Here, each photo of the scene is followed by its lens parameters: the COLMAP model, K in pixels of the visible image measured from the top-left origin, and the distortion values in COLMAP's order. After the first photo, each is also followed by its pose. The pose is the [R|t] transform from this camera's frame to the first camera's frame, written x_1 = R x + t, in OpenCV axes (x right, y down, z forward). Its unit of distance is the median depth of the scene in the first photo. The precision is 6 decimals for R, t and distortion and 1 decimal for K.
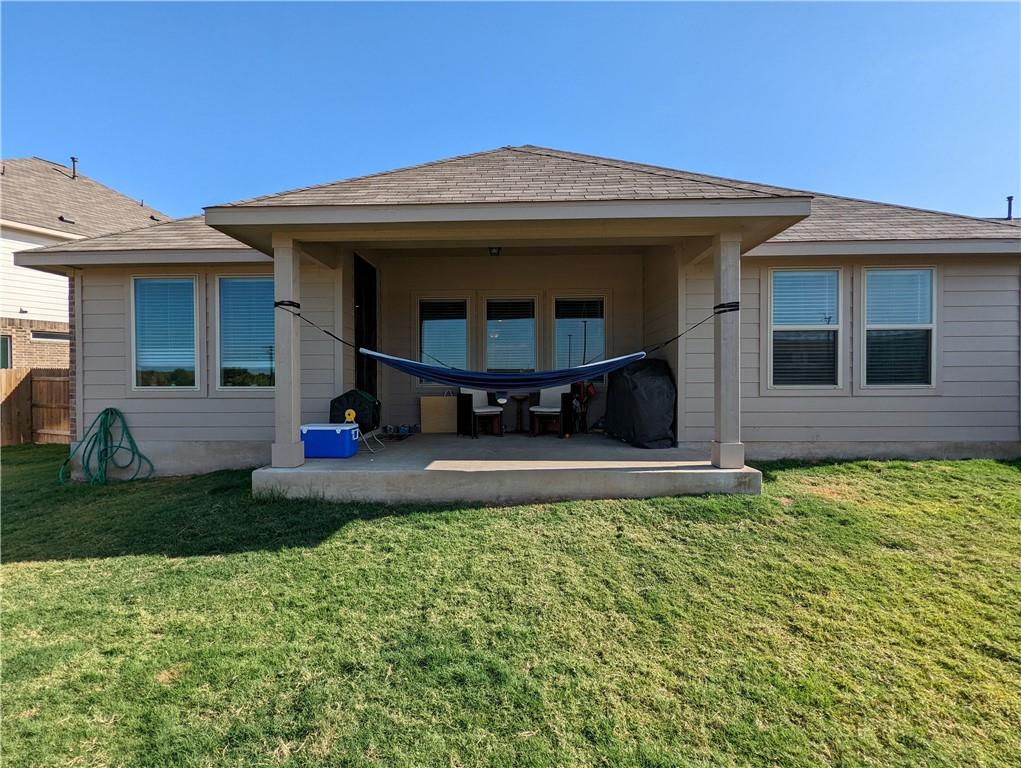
lens RADIAL K [[485.9, 0, 510.5], [0, 485.9, 382.7], [0, 0, 1]] dist [-0.002057, 0.000009]
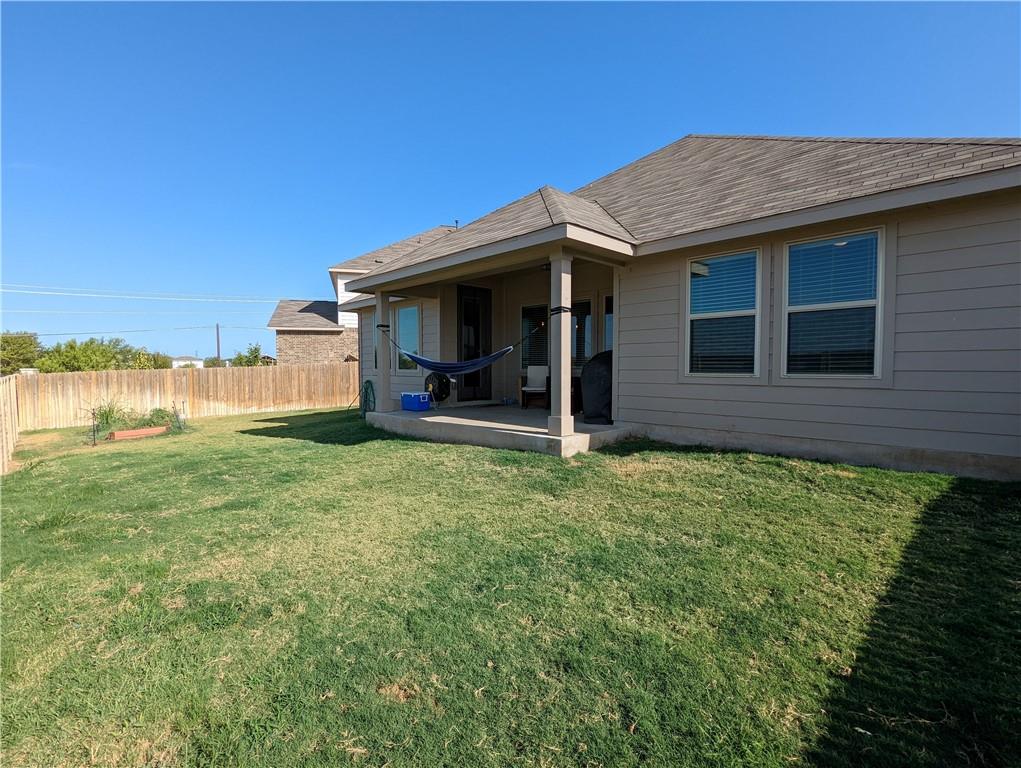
lens RADIAL K [[485.9, 0, 512.2], [0, 485.9, 384.4], [0, 0, 1]] dist [-0.002057, 0.000009]
pose [[0.724581, 0.029806, -0.688544, 0.984394], [-0.007825, 0.999356, 0.035027, -0.003302], [0.689145, -0.019992, 0.724348, -0.007590]]
